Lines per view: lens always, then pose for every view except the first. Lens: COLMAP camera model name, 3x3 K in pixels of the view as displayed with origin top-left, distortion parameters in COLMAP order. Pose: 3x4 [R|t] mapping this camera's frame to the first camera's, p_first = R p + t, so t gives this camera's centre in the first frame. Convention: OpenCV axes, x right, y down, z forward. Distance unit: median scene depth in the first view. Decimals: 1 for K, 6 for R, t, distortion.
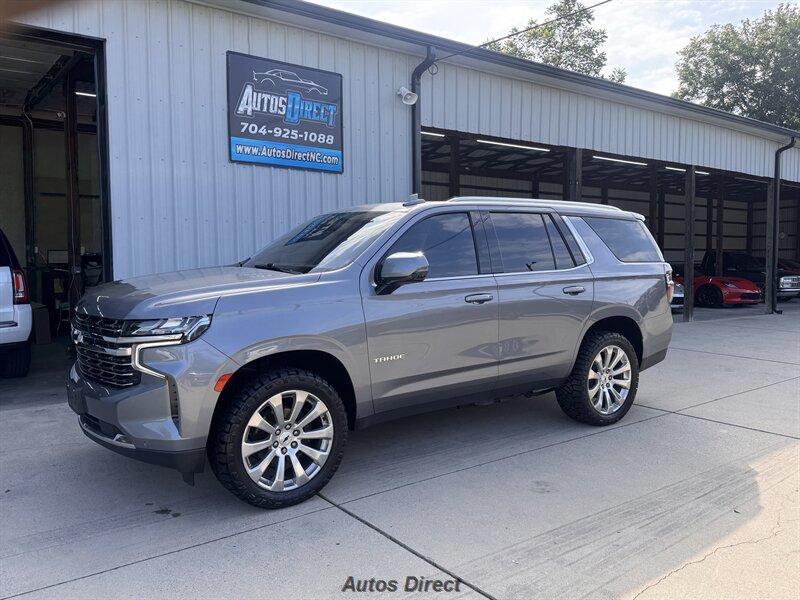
lens RADIAL K [[646.2, 0, 395.6], [0, 646.2, 311.2], [0, 0, 1]] dist [0.082848, -0.119975]
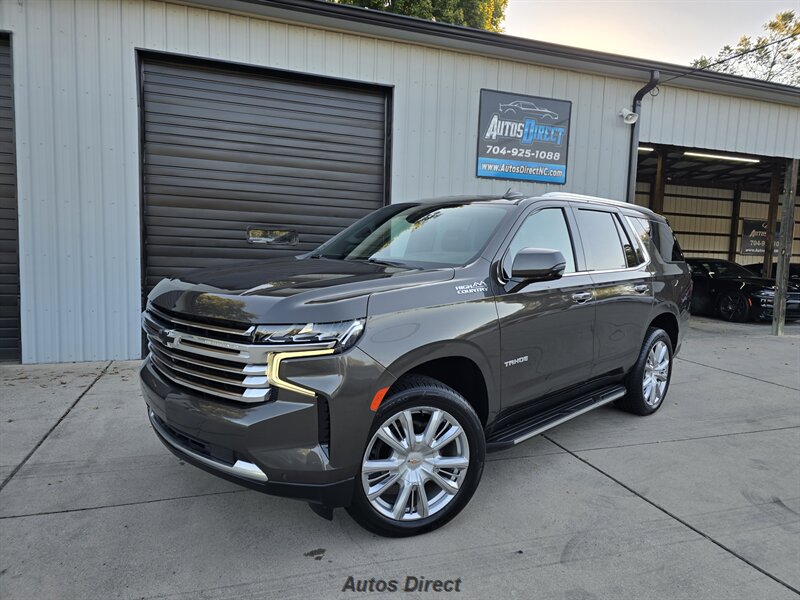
lens RADIAL K [[529.8, 0, 404.0], [0, 529.8, 313.5], [0, 0, 1]] dist [0.048833, -0.026426]
pose [[0.948583, 0.065741, -0.309627, -0.046624], [-0.057751, 0.997720, 0.034912, 0.008196], [0.311217, -0.015236, 0.950217, -0.033725]]
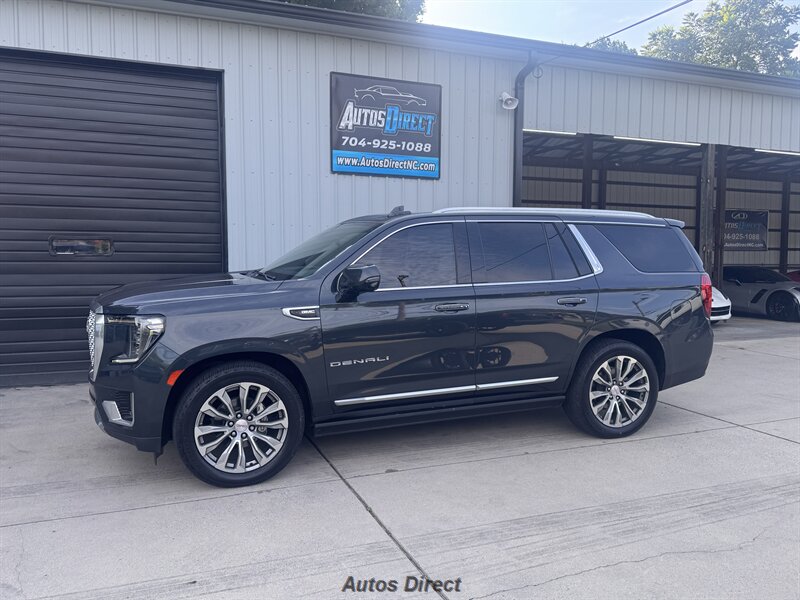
lens RADIAL K [[646.2, 0, 404.1], [0, 646.2, 317.1], [0, 0, 1]] dist [0.082848, -0.119975]
pose [[0.965317, 0.031608, -0.259160, 0.152980], [-0.028378, 0.999466, 0.016195, -0.004217], [0.259533, -0.008279, 0.965699, -0.037679]]
